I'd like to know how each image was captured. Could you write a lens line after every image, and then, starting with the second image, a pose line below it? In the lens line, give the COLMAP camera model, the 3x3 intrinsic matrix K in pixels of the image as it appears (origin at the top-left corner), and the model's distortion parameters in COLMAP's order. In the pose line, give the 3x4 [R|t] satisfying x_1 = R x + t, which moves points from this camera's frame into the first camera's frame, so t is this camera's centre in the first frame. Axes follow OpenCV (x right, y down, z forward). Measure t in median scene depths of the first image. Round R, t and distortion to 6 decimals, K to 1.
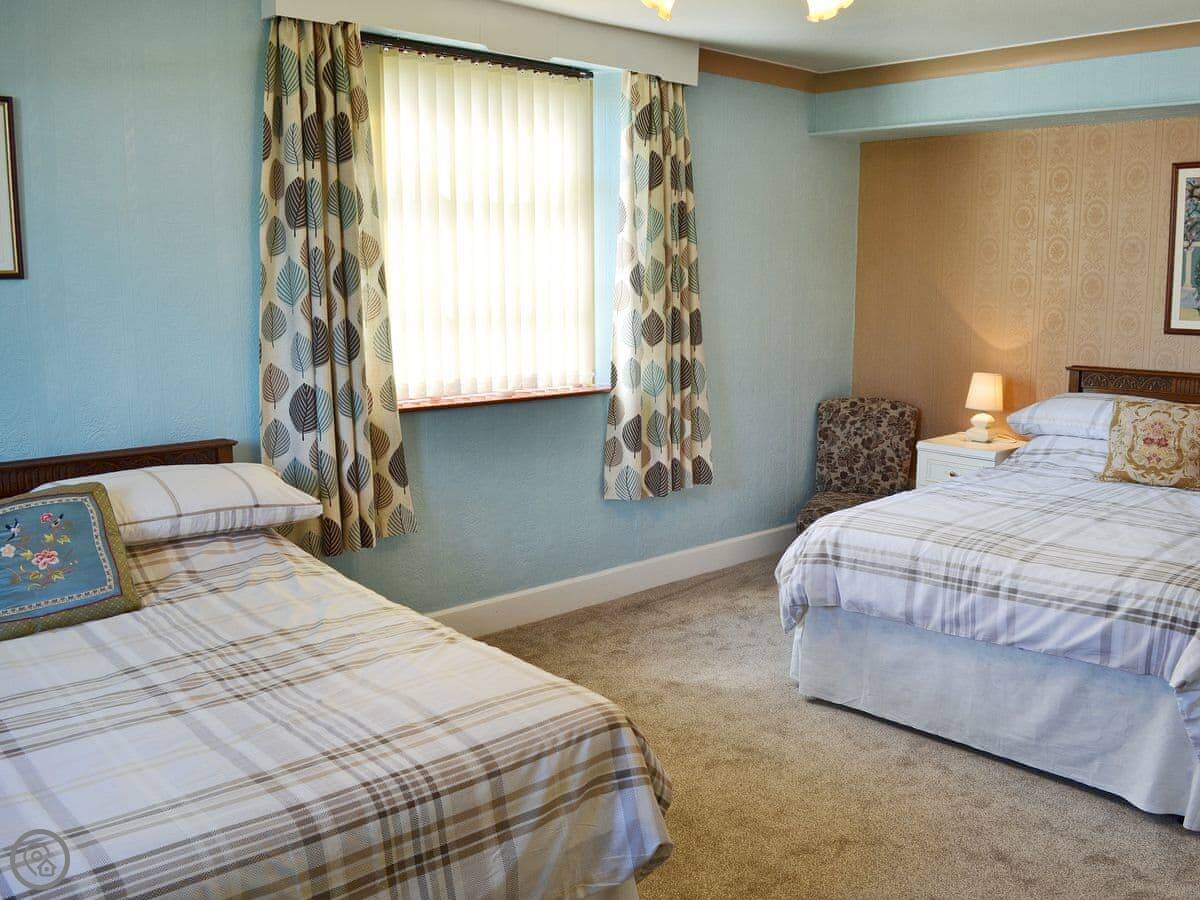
lens RADIAL K [[1126.7, 0, 661.6], [0, 1126.7, 449.4], [0, 0, 1]] dist [-0.072316, 0.006545]
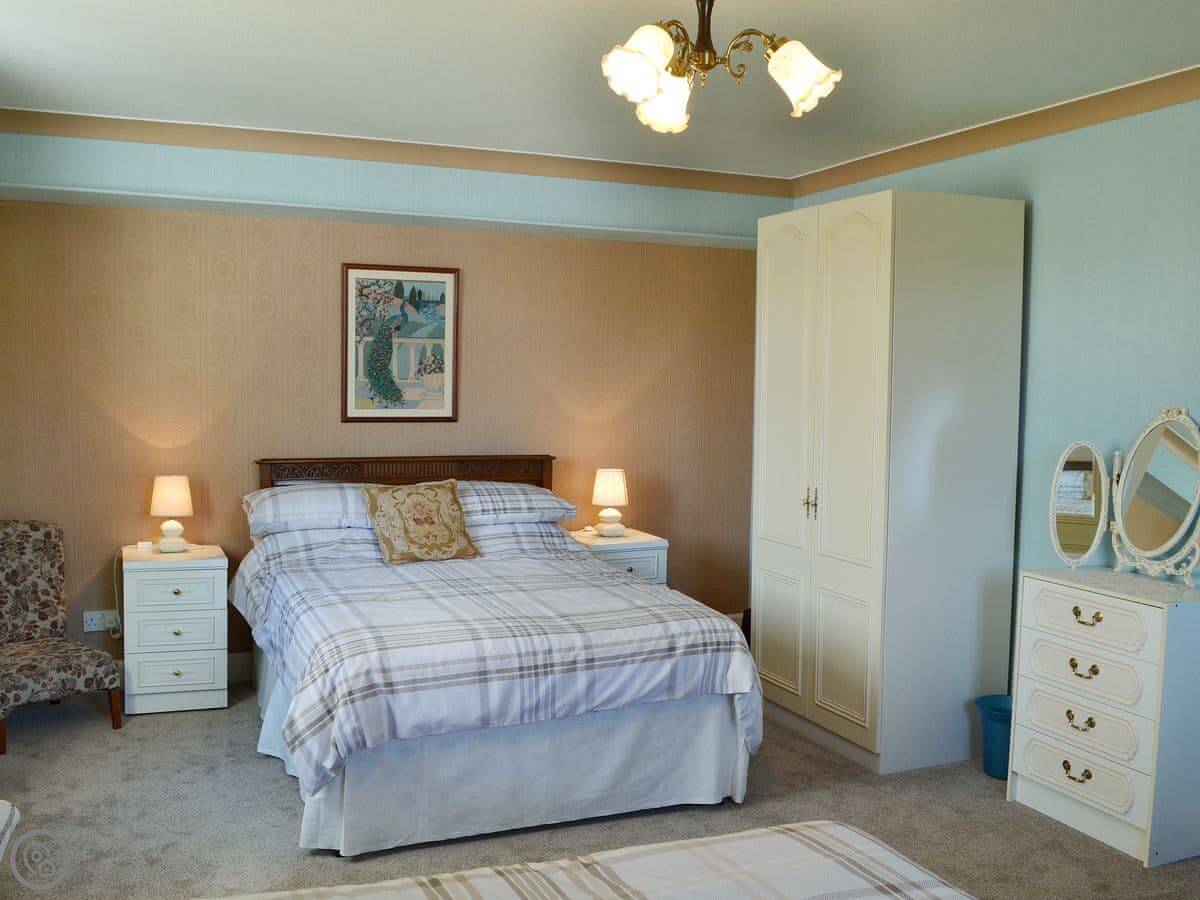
lens RADIAL K [[1126.7, 0, 661.6], [0, 1126.7, 449.4], [0, 0, 1]] dist [-0.072316, 0.006545]
pose [[0.340172, -0.058845, 0.938520, -0.622978], [0.129341, 0.991482, 0.015285, -0.078063], [-0.931426, 0.116189, 0.344885, 0.493066]]
